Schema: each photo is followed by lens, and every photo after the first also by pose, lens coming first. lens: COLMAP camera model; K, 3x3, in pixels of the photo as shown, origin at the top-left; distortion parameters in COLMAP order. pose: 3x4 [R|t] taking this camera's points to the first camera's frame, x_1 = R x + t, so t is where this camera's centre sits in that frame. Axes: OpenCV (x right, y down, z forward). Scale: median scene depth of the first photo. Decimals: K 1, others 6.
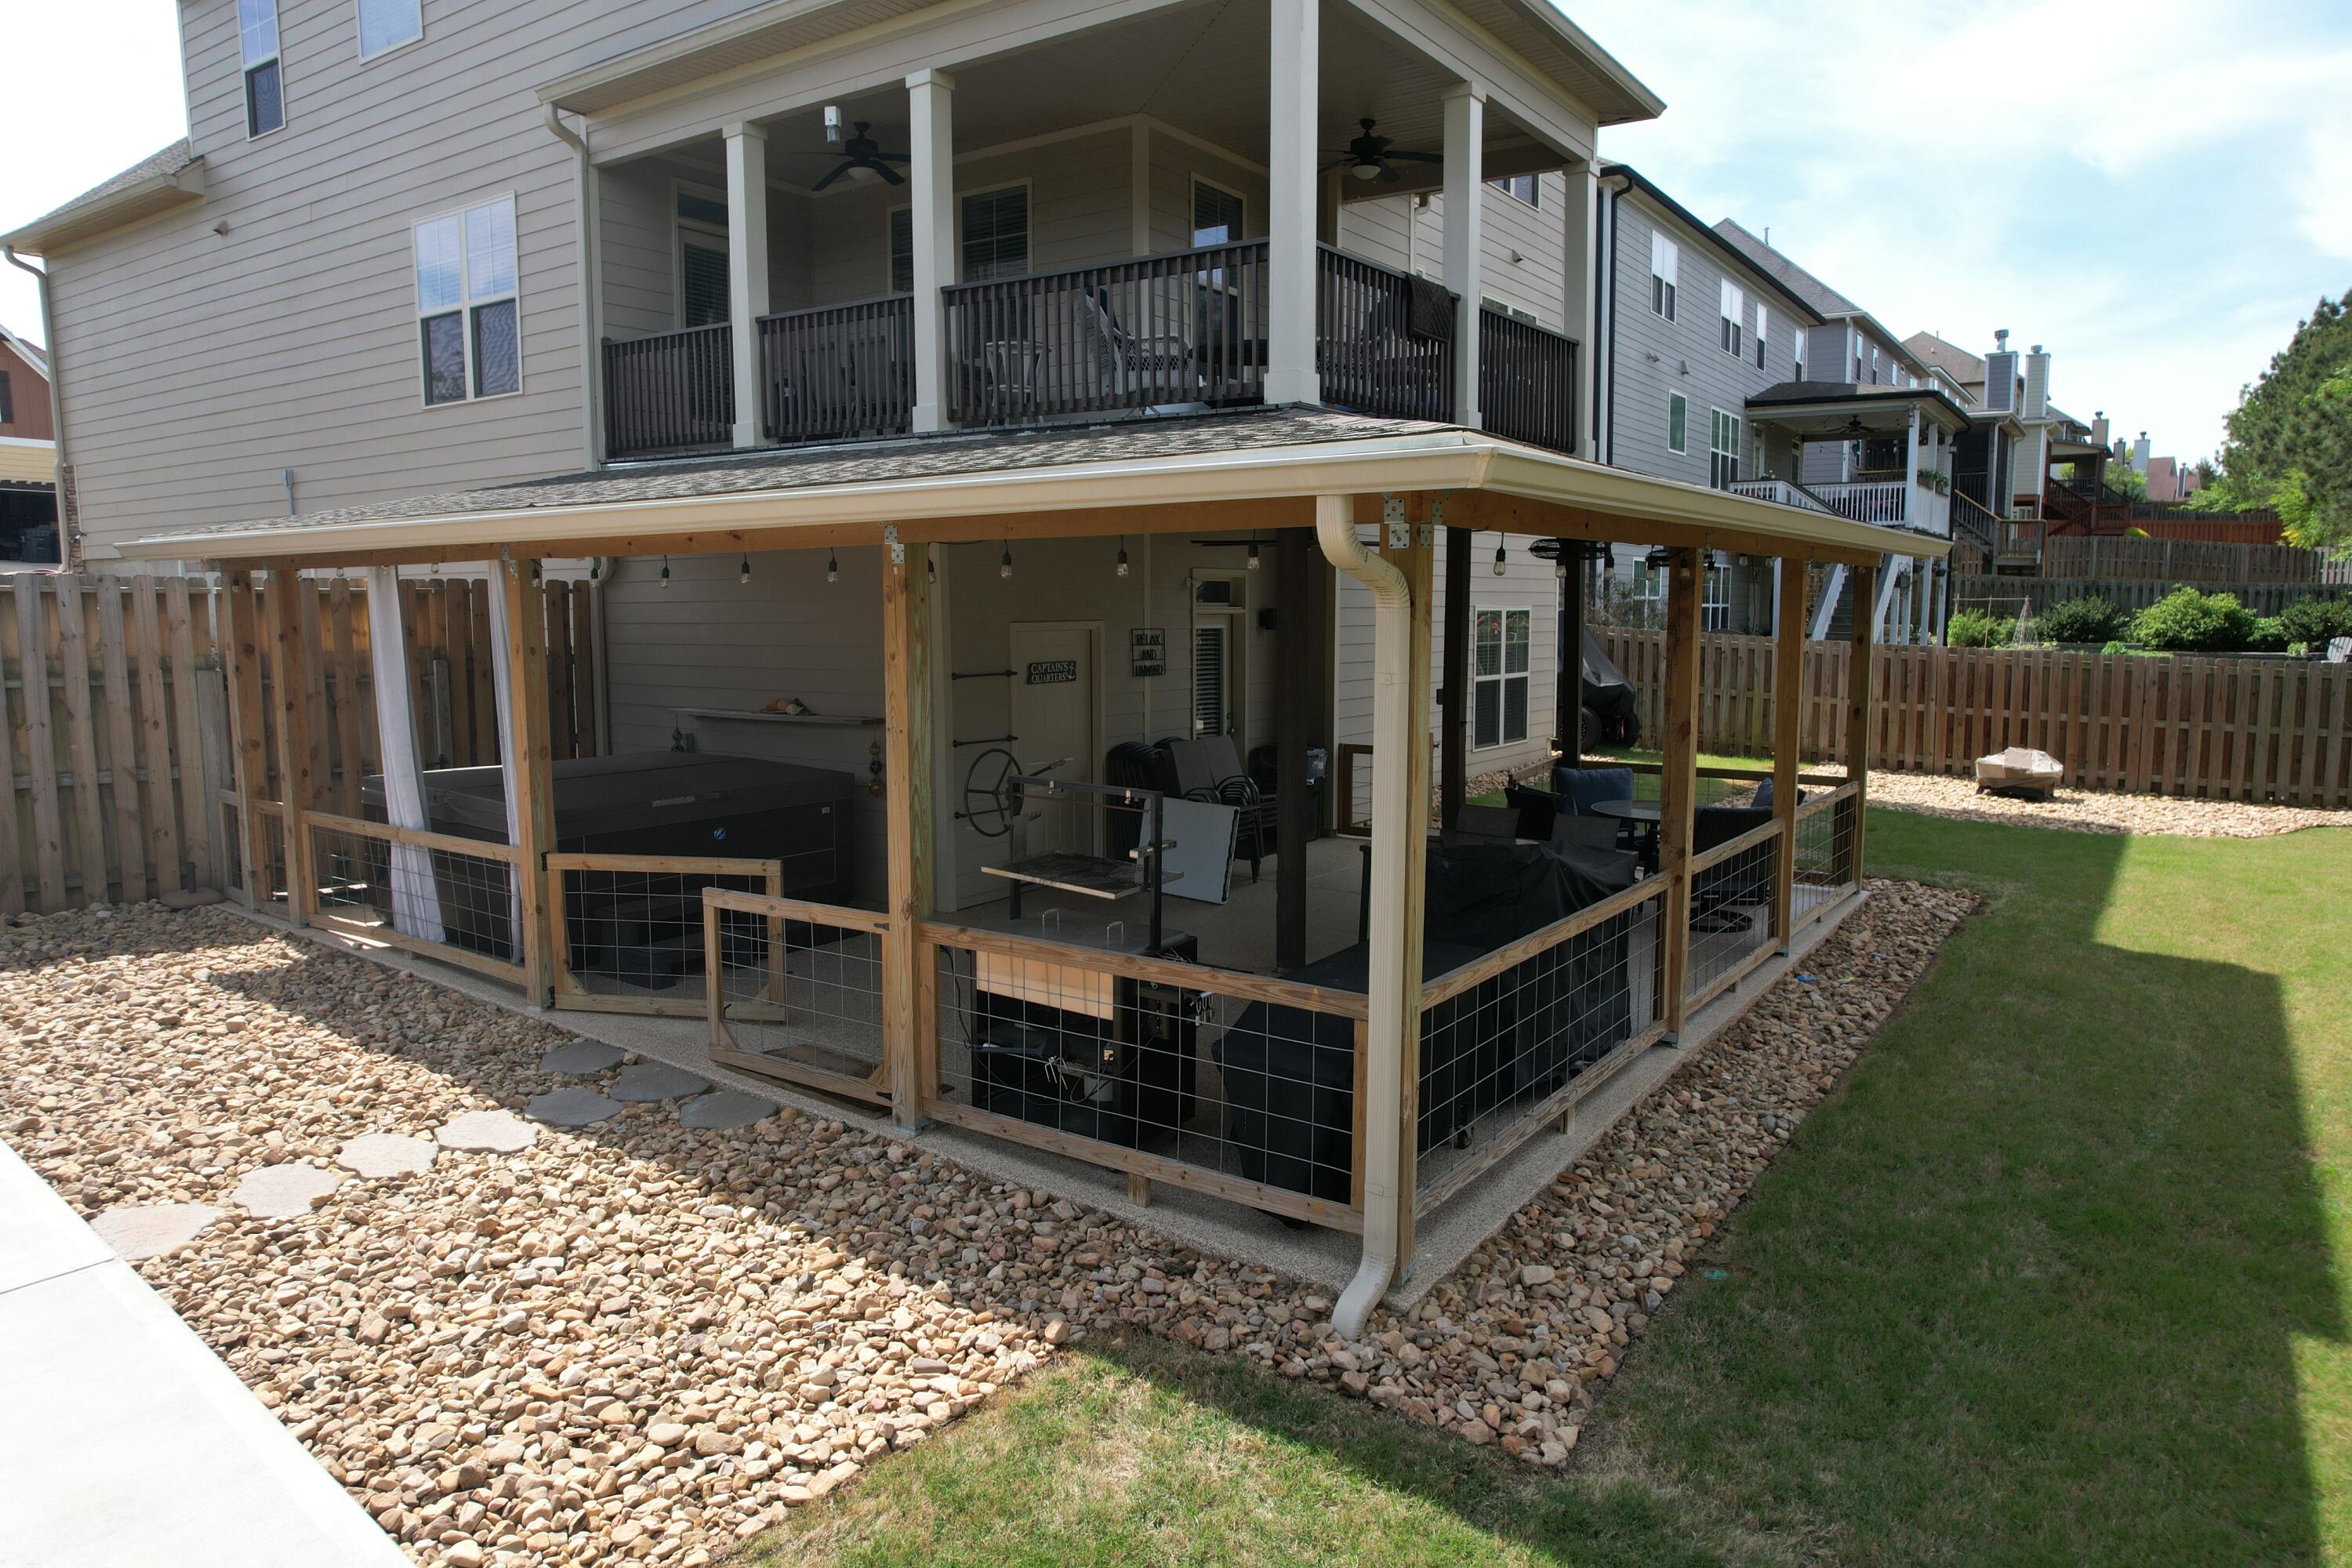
lens RADIAL K [[1492.9, 0, 1176.0], [0, 1492.9, 784.0], [0, 0, 1]] dist [-0.001696, -0.000145]
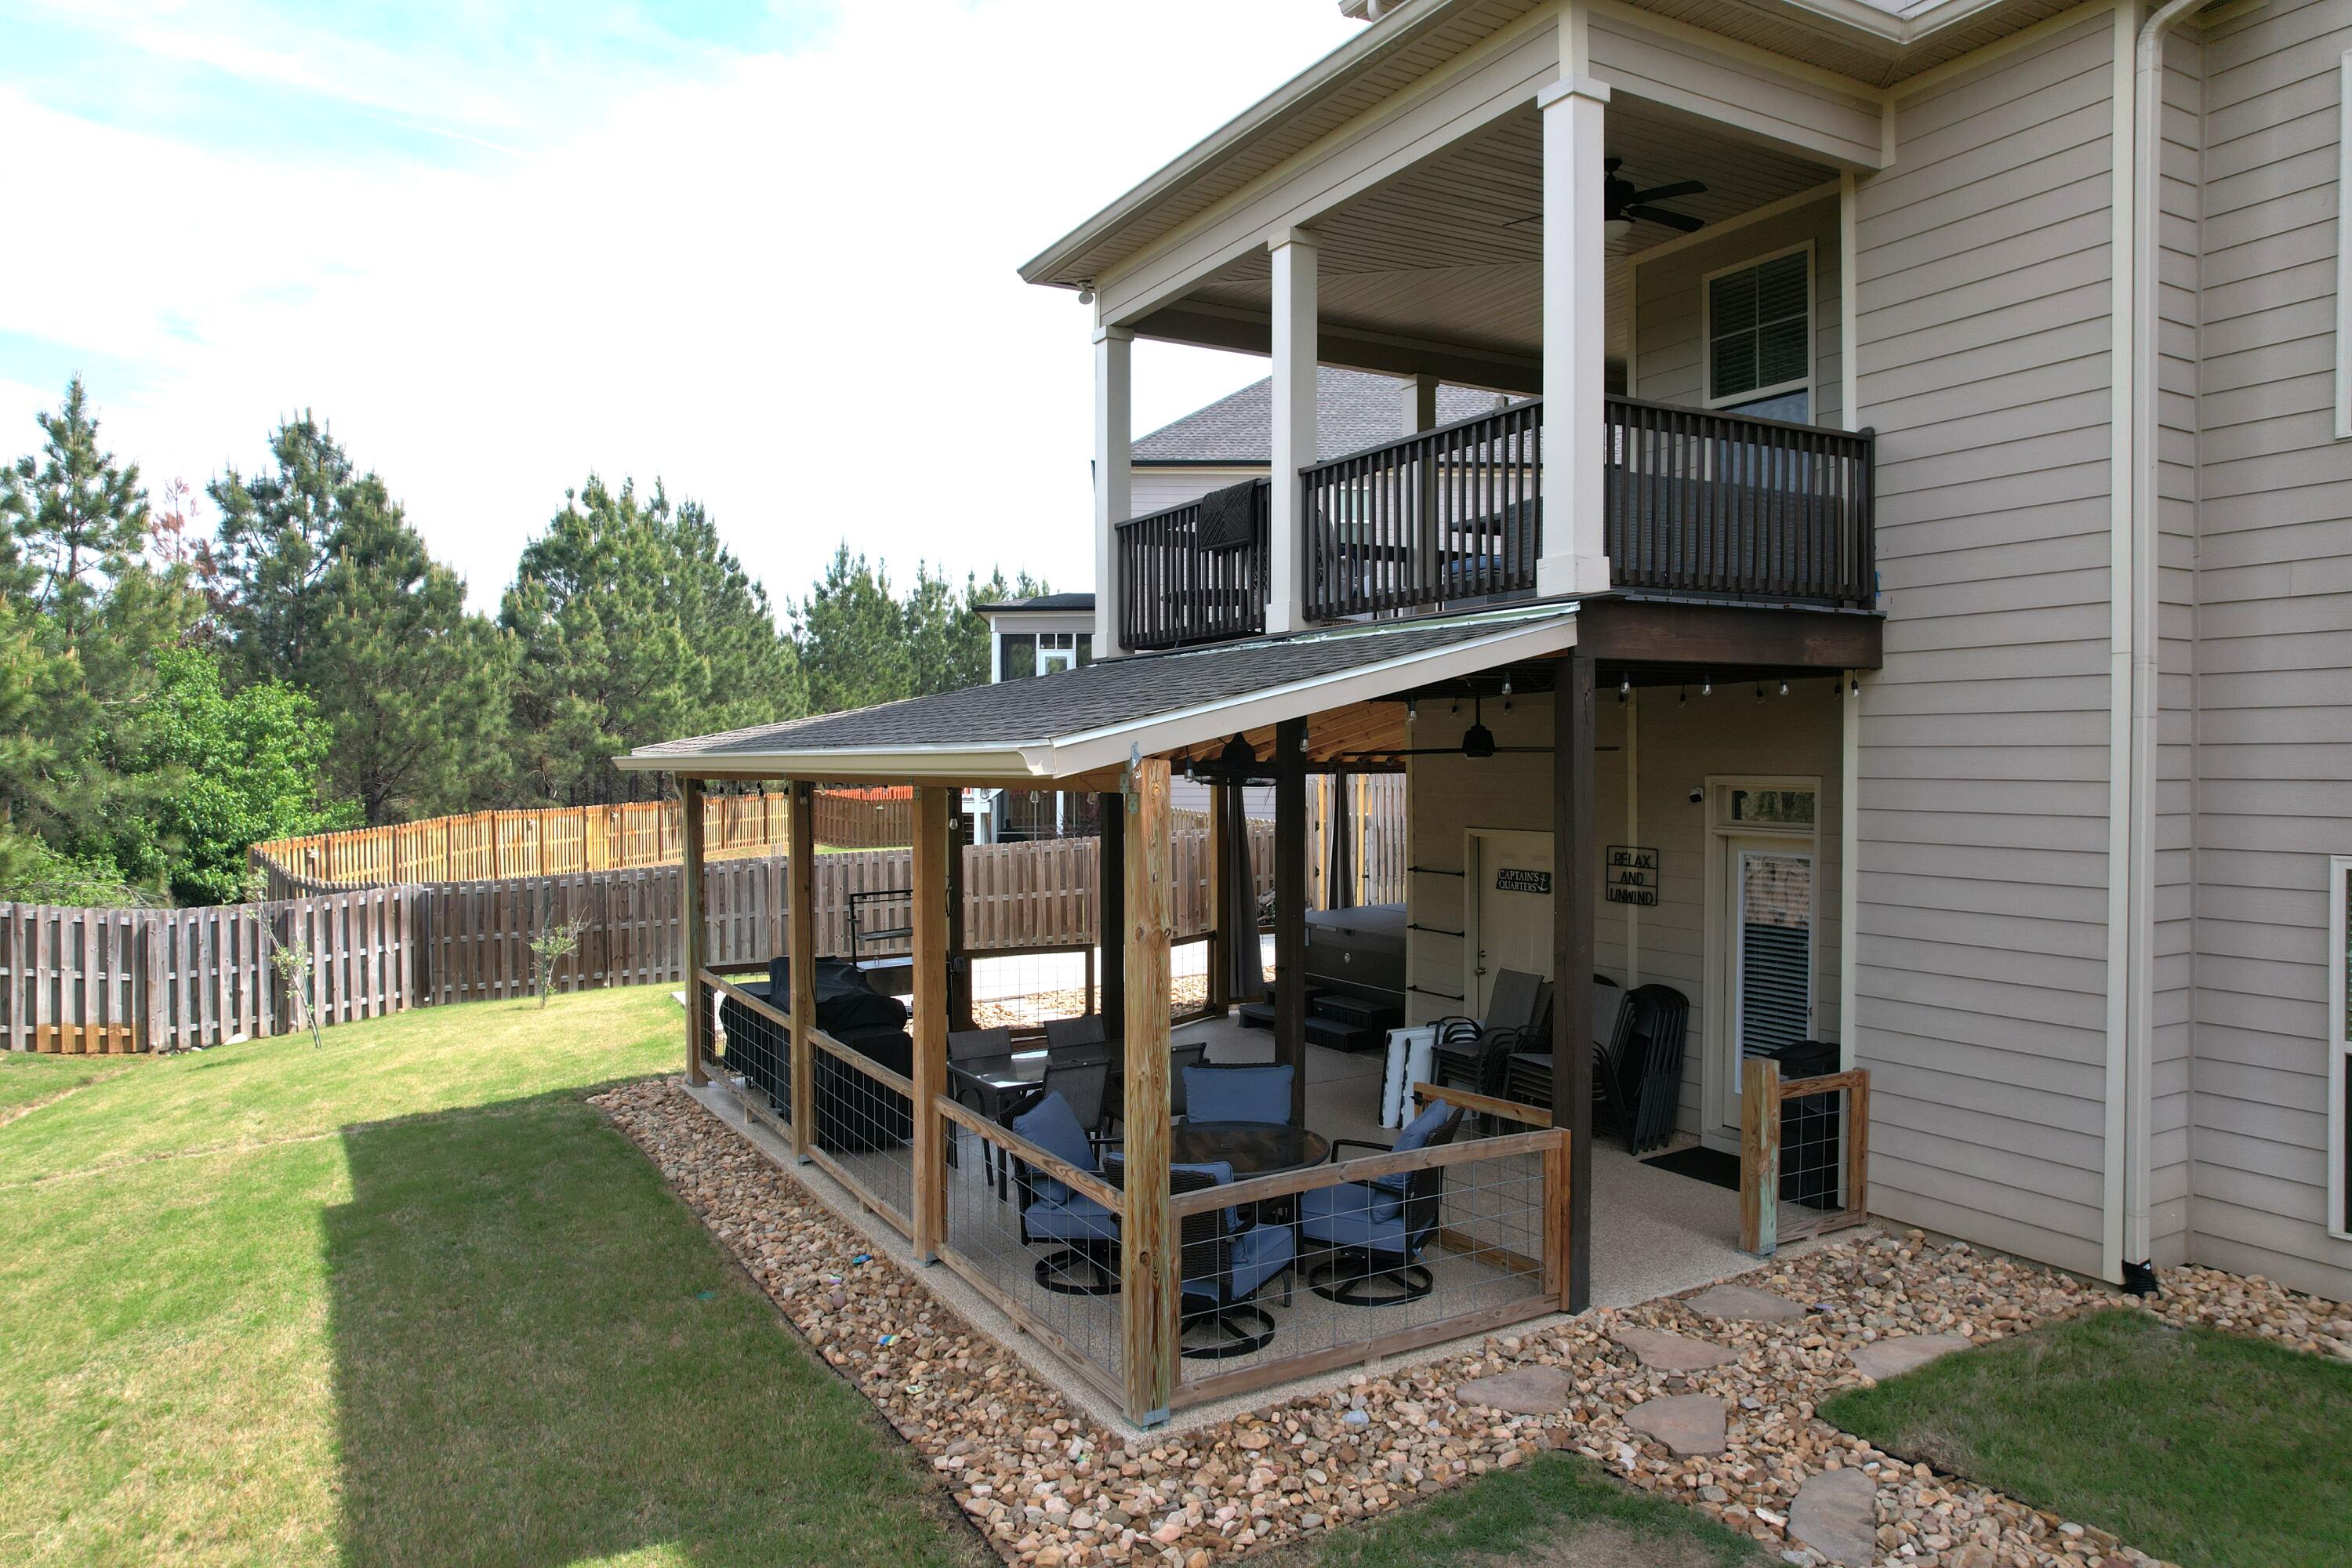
lens RADIAL K [[1492.9, 0, 1176.0], [0, 1492.9, 784.0], [0, 0, 1]] dist [-0.001696, -0.000145]
pose [[-0.420909, 0.020400, -0.906873, 0.875279], [-0.105345, 0.991883, 0.071206, -0.177961], [0.900965, 0.125506, -0.415343, 1.151964]]
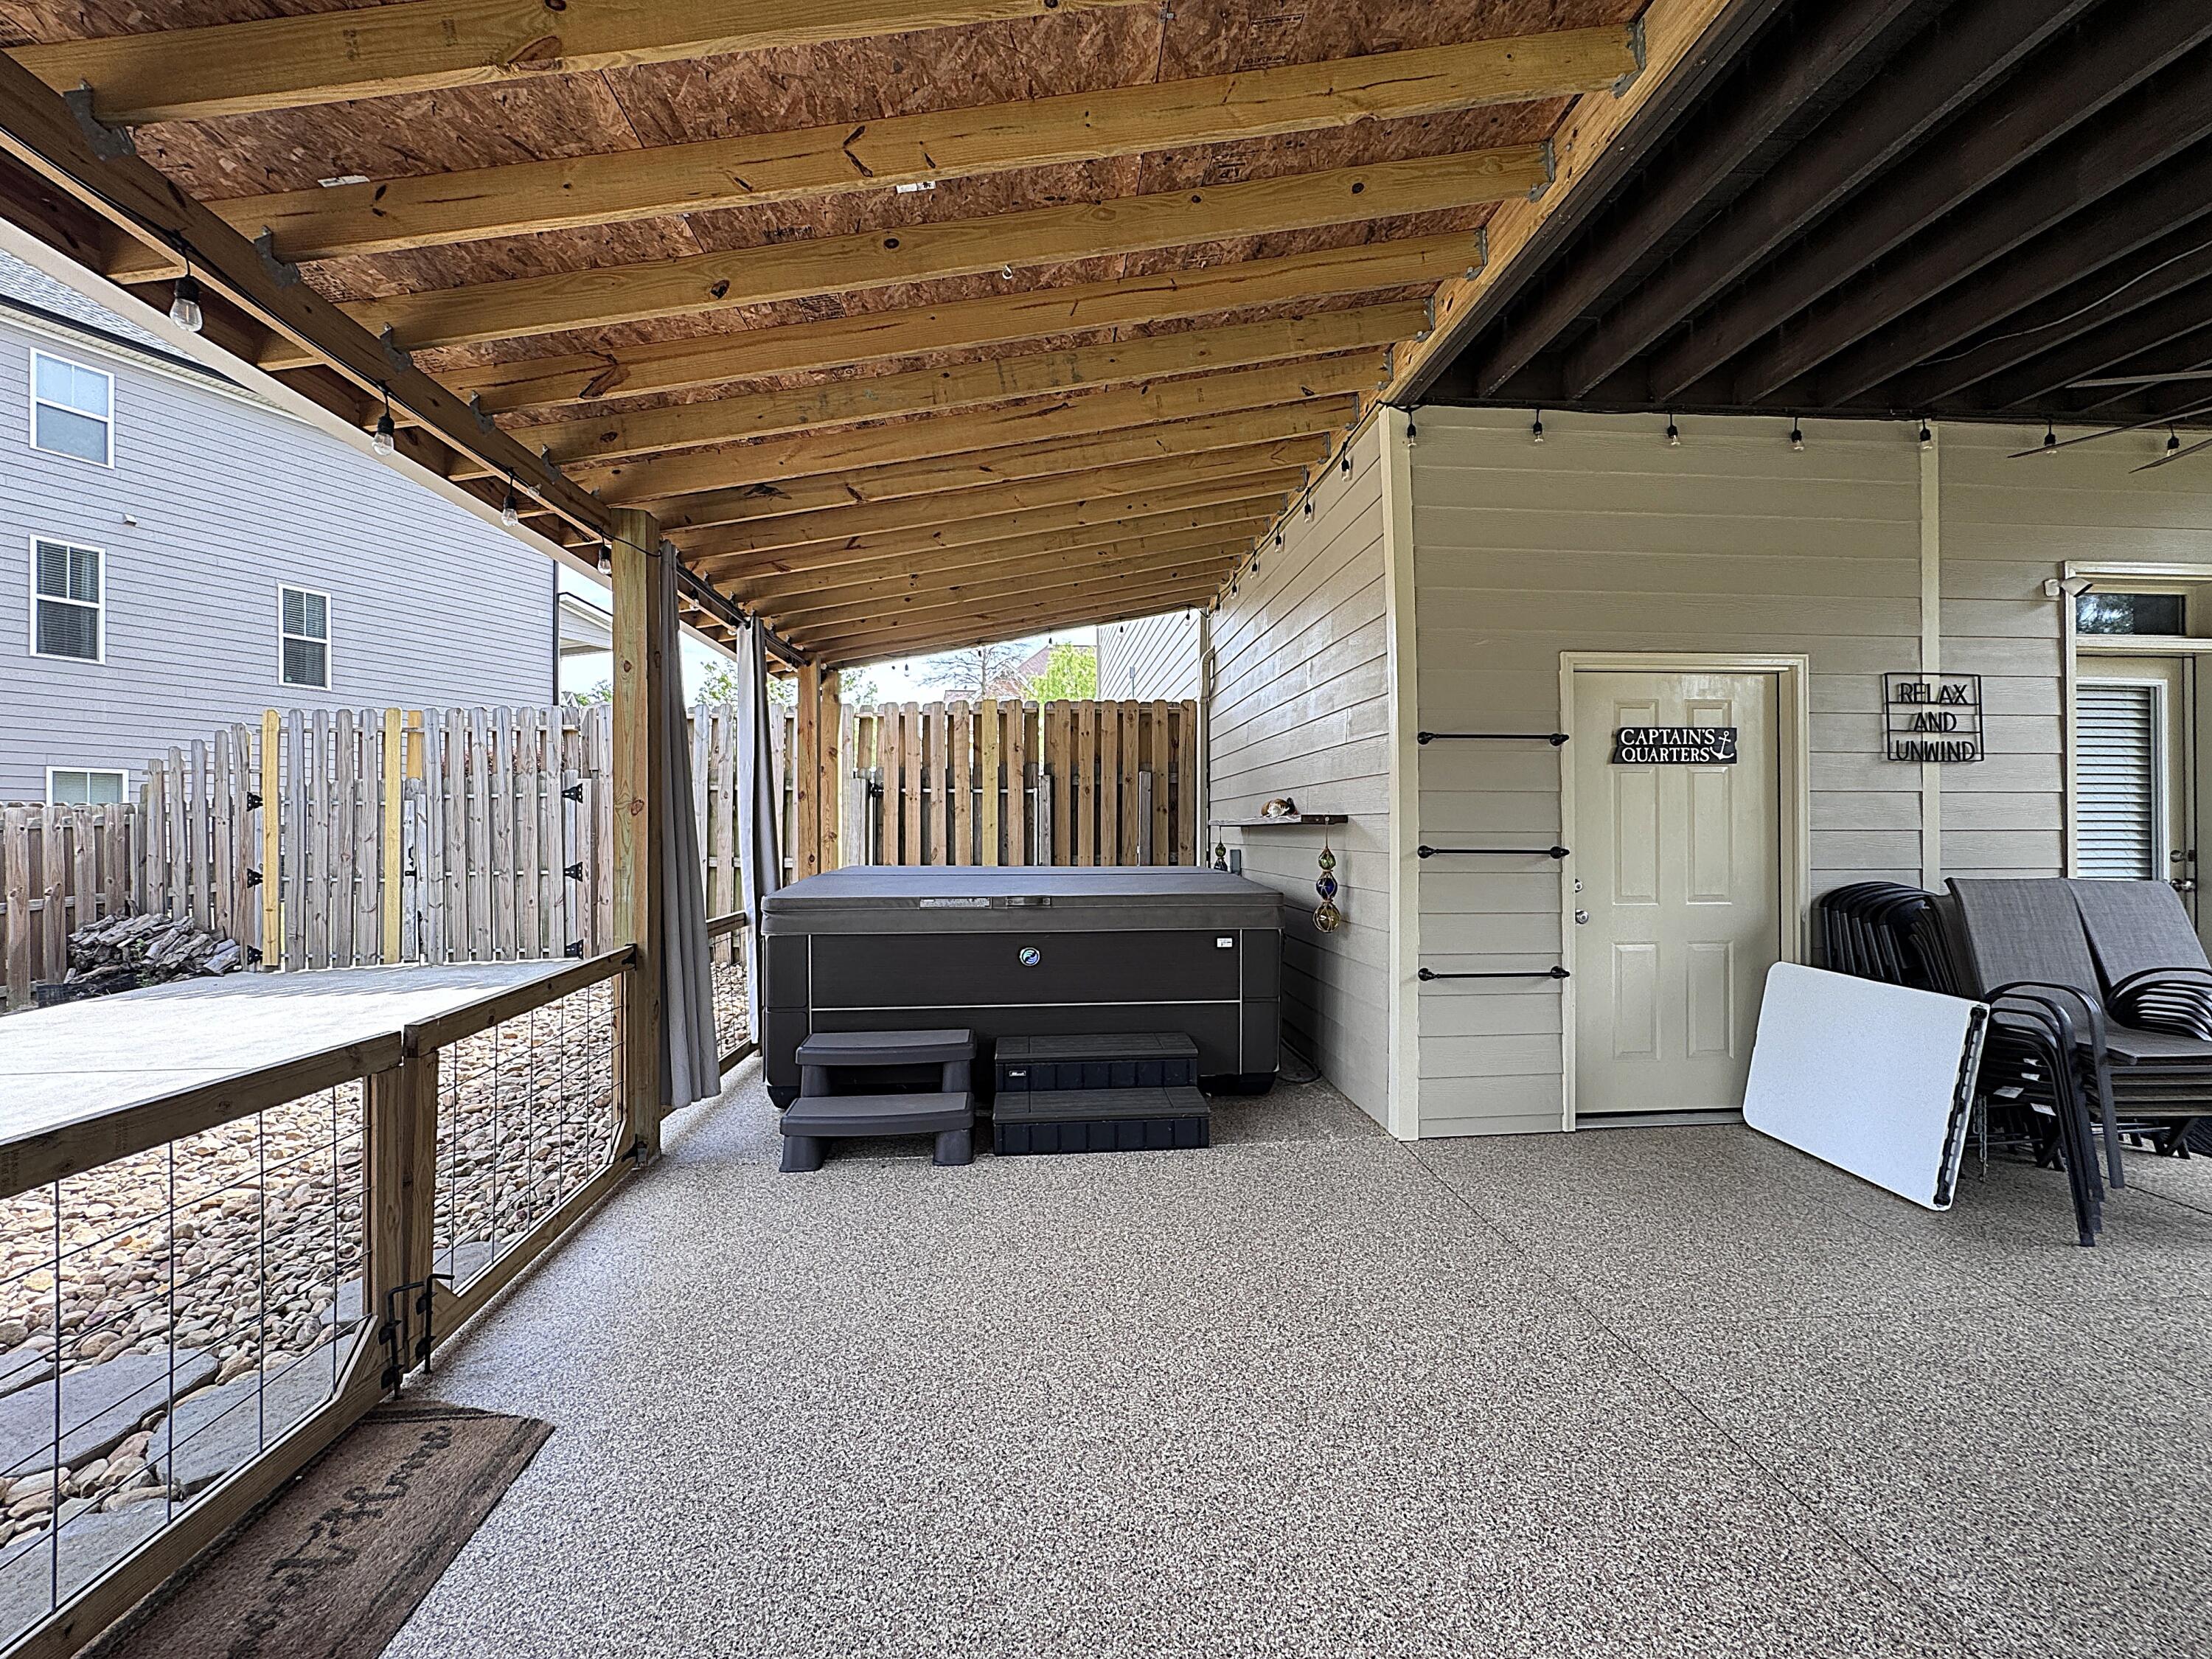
lens RADIAL K [[919.8, 0, 1106.0], [0, 919.8, 829.5], [0, 0, 1]] dist [-0.009313, -0.000053]
pose [[0.639314, -0.000002, -0.768946, 0.044534], [-0.091490, 0.992896, -0.076069, 0.002750], [0.763484, 0.118983, 0.634772, 0.595731]]
